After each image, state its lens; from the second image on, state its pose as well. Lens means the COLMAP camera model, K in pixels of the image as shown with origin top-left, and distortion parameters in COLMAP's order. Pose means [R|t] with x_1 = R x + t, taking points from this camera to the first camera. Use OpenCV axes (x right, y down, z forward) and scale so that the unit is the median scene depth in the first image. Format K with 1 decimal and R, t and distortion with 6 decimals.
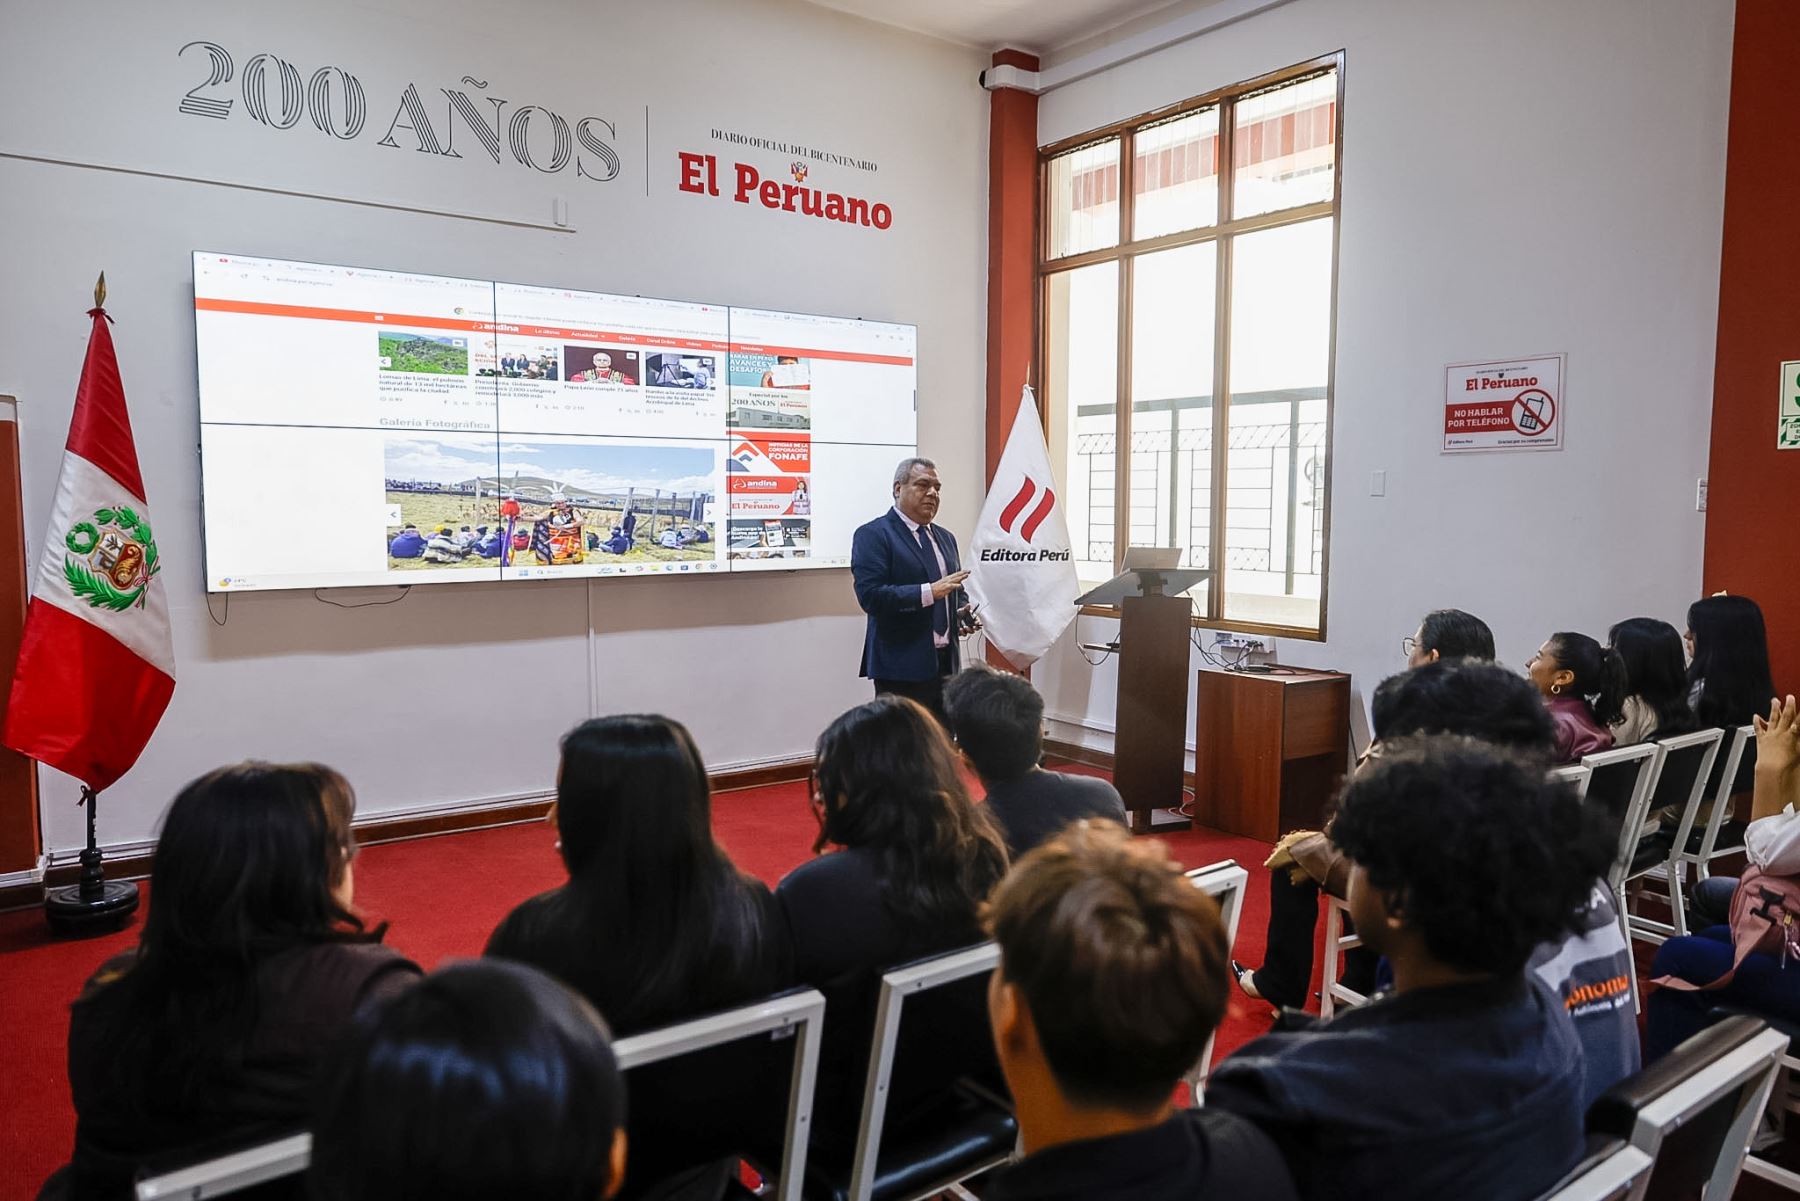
lens RADIAL K [[1245.3, 0, 899.0], [0, 1245.3, 598.8], [0, 0, 1]] dist [-0.008724, 0.001612]
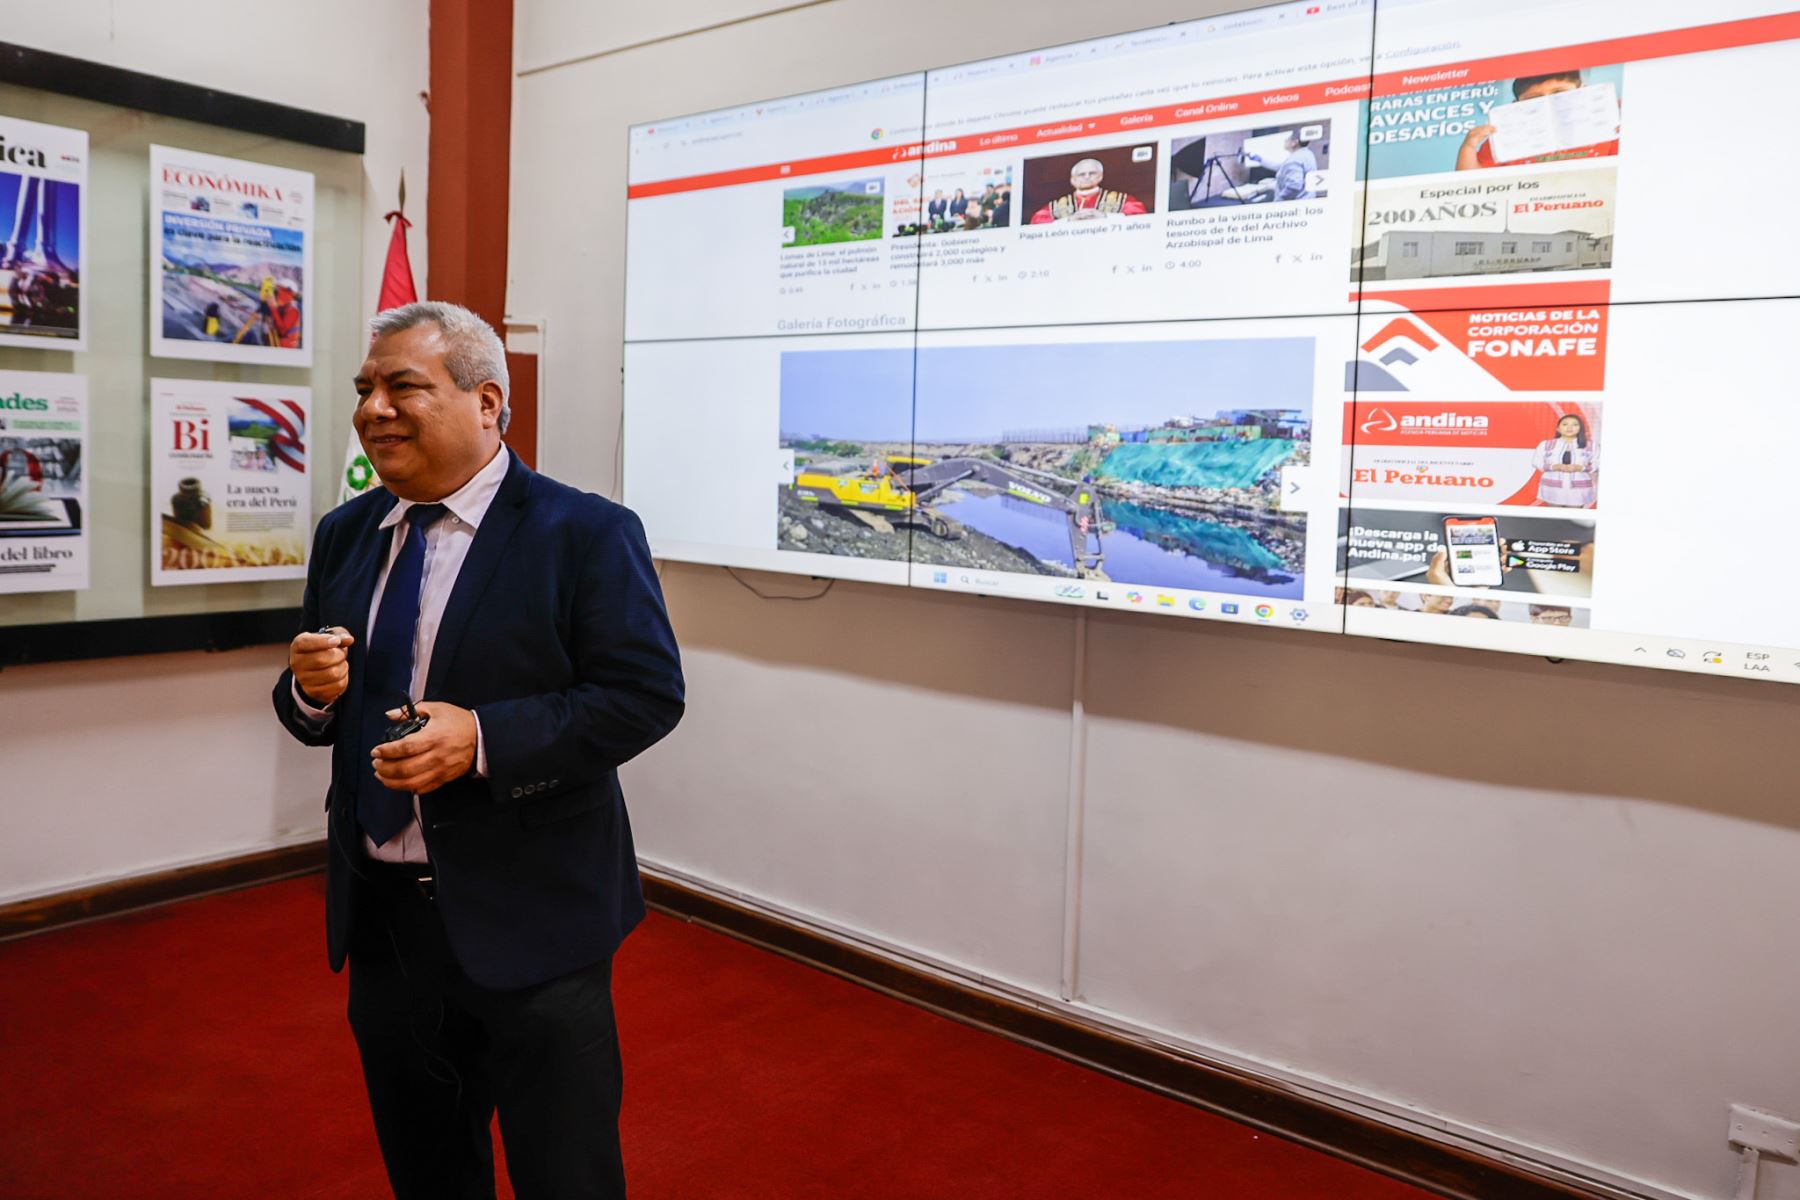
lens RADIAL K [[1344.8, 0, 955.7], [0, 1344.8, 527.8], [0, 0, 1]] dist [-0.004612, 0.004313]
pose [[0.269760, 0.061442, -0.960965, 0.262014], [-0.108471, 0.993549, 0.033076, -0.059026], [0.956799, 0.095314, 0.274685, 0.771677]]
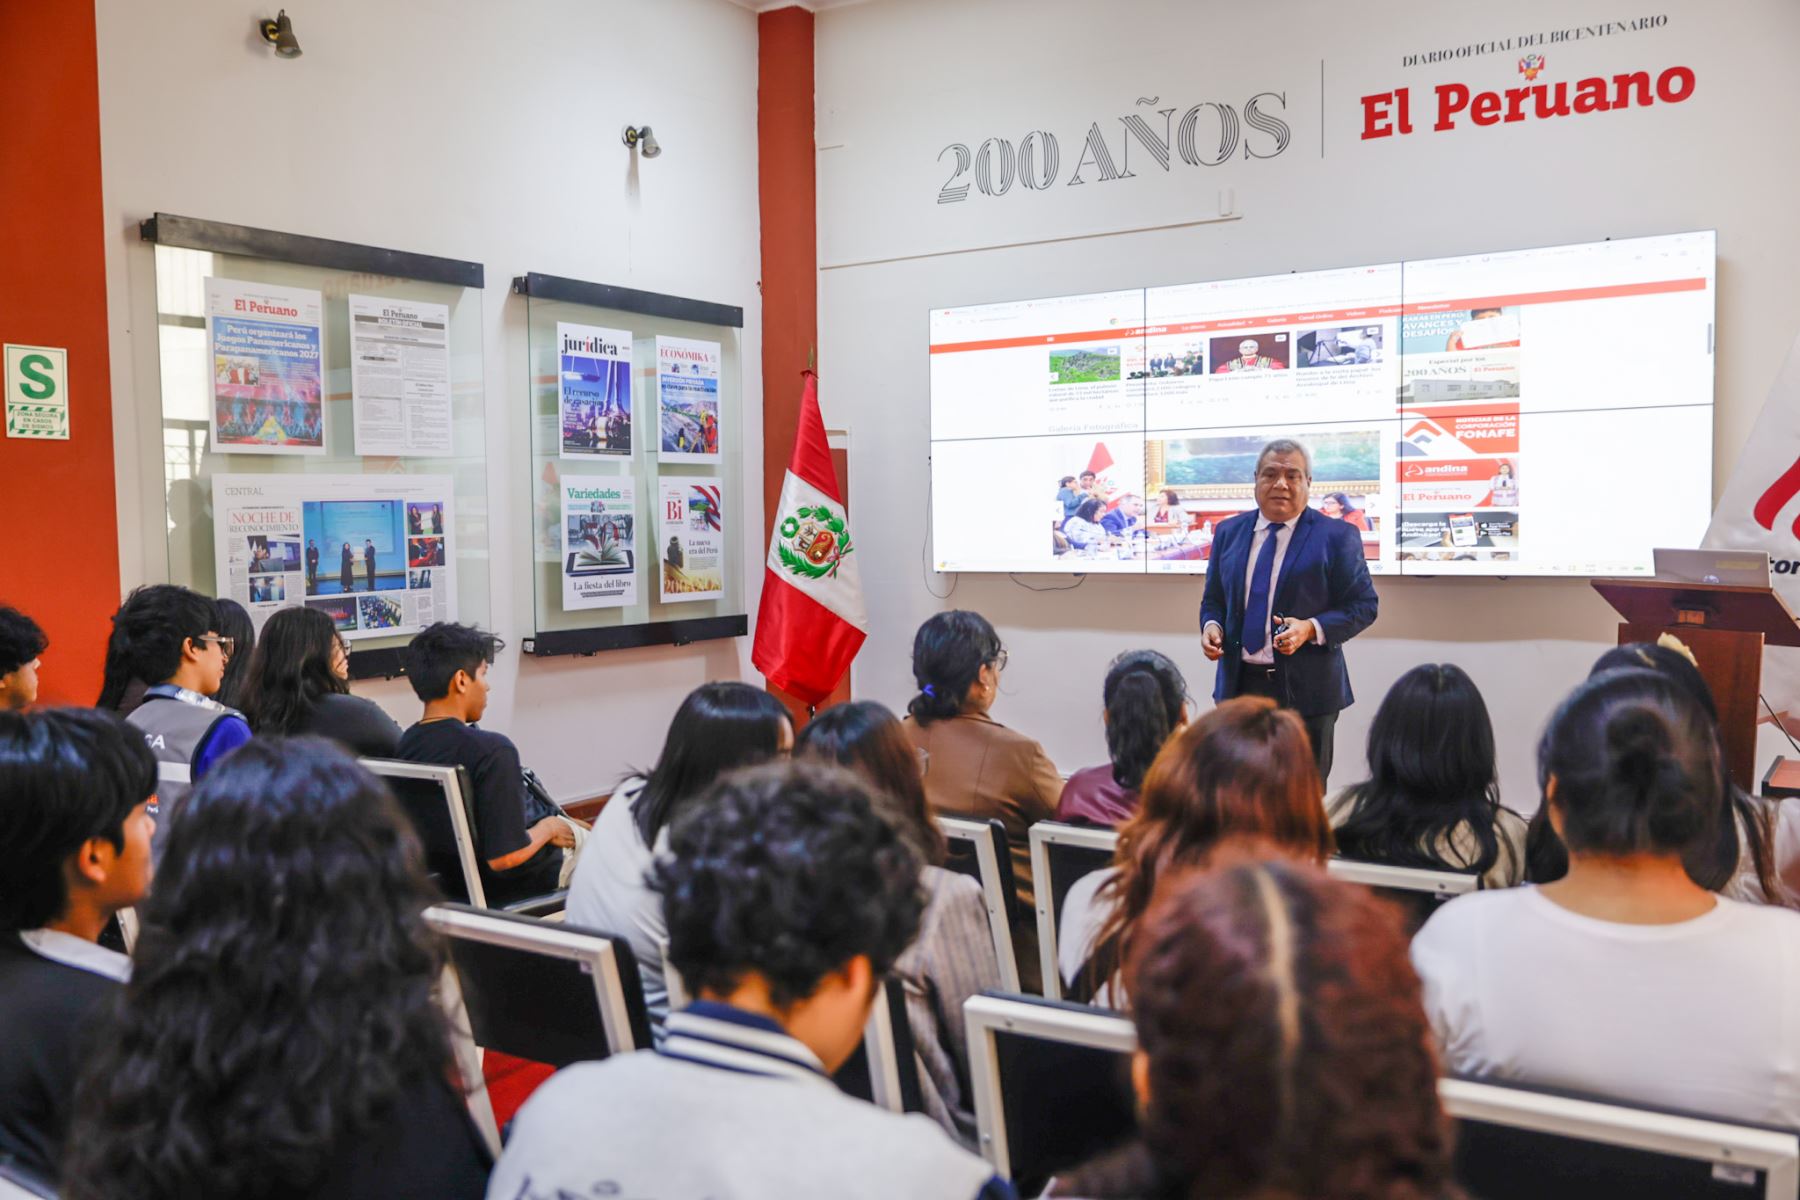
lens RADIAL K [[1547.8, 0, 897.7], [0, 1547.8, 594.5], [0, 0, 1]] dist [0.005416, 0.008114]
pose [[0.347230, 0.040447, -0.936907, 0.749566], [-0.059752, 0.997994, 0.020939, -0.010374], [0.935874, 0.048711, 0.348951, 0.323405]]
